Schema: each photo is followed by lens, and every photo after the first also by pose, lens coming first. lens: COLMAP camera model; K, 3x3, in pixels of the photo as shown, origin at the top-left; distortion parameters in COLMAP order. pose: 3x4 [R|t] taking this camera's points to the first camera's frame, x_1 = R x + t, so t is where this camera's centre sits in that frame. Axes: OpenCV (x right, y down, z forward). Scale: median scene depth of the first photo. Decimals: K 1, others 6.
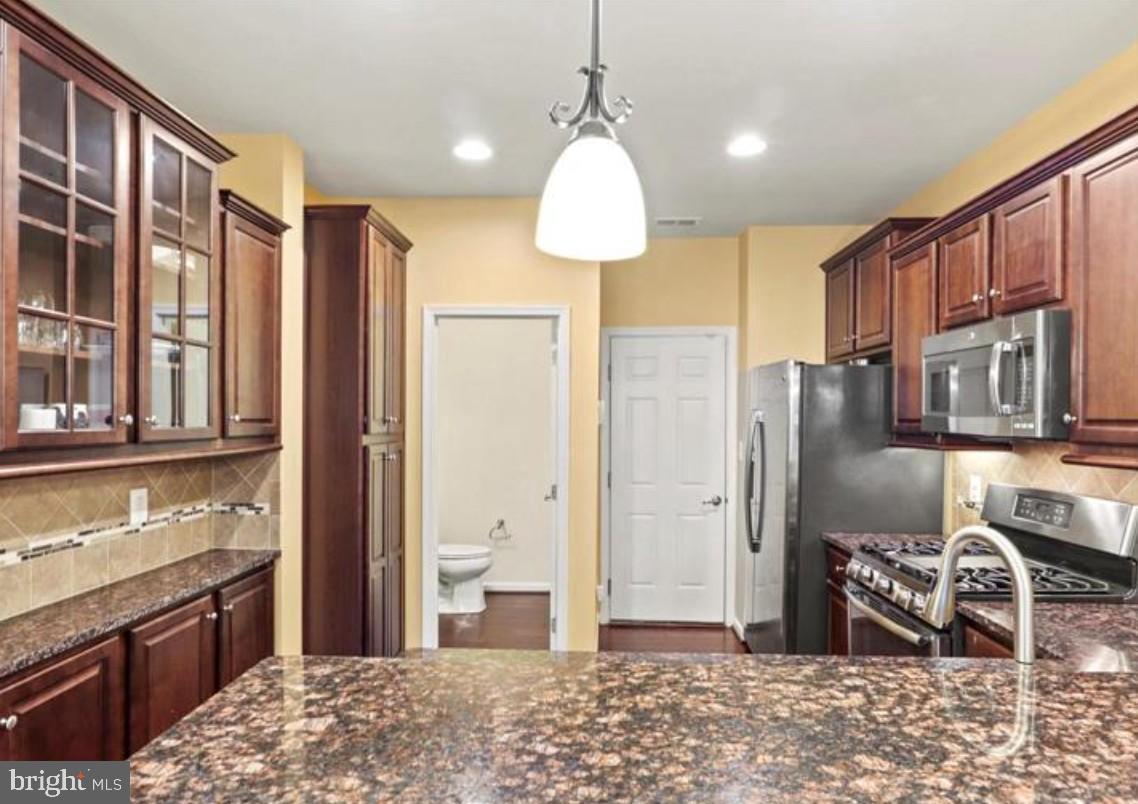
lens RADIAL K [[670.5, 0, 569.6], [0, 670.5, 411.4], [0, 0, 1]] dist [-0.000524, -0.000033]
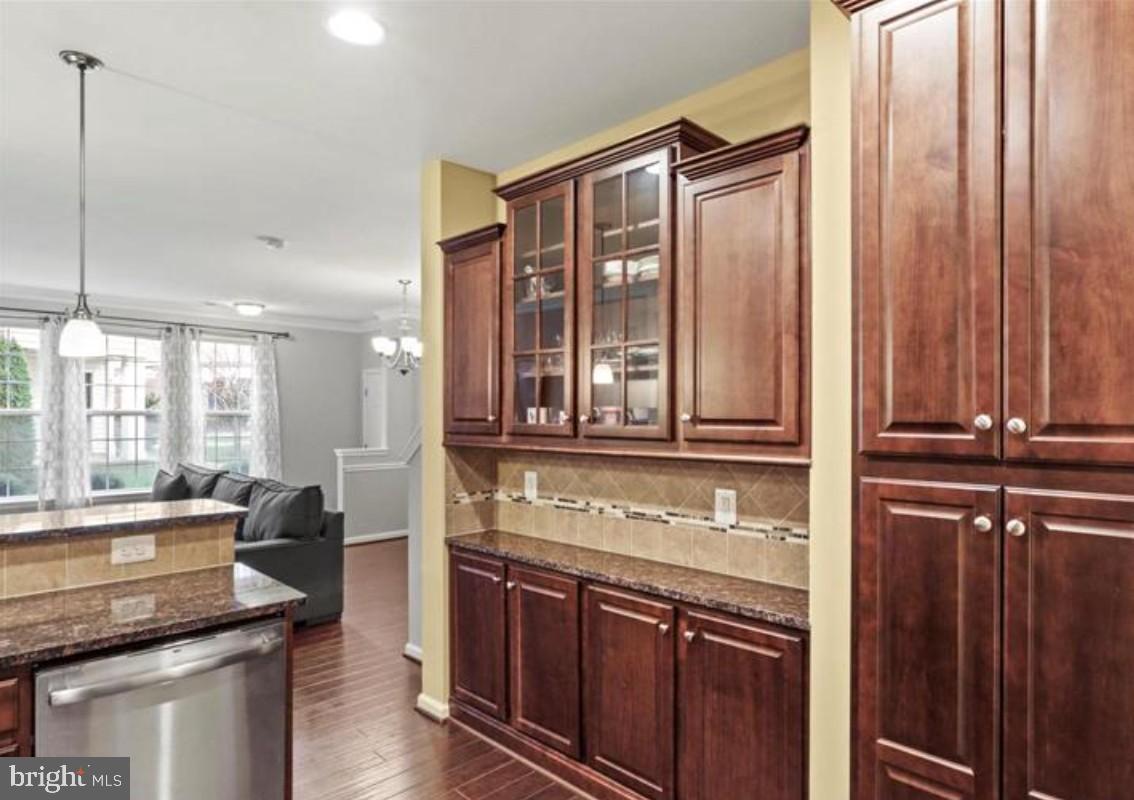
lens RADIAL K [[668.1, 0, 567.3], [0, 668.1, 406.7], [0, 0, 1]] dist [-0.000524, -0.000033]
pose [[-0.668607, -0.005012, -0.743599, 0.252654], [0.005557, 0.999916, -0.011736, 0.004129], [0.743595, -0.011979, -0.668523, 1.501354]]
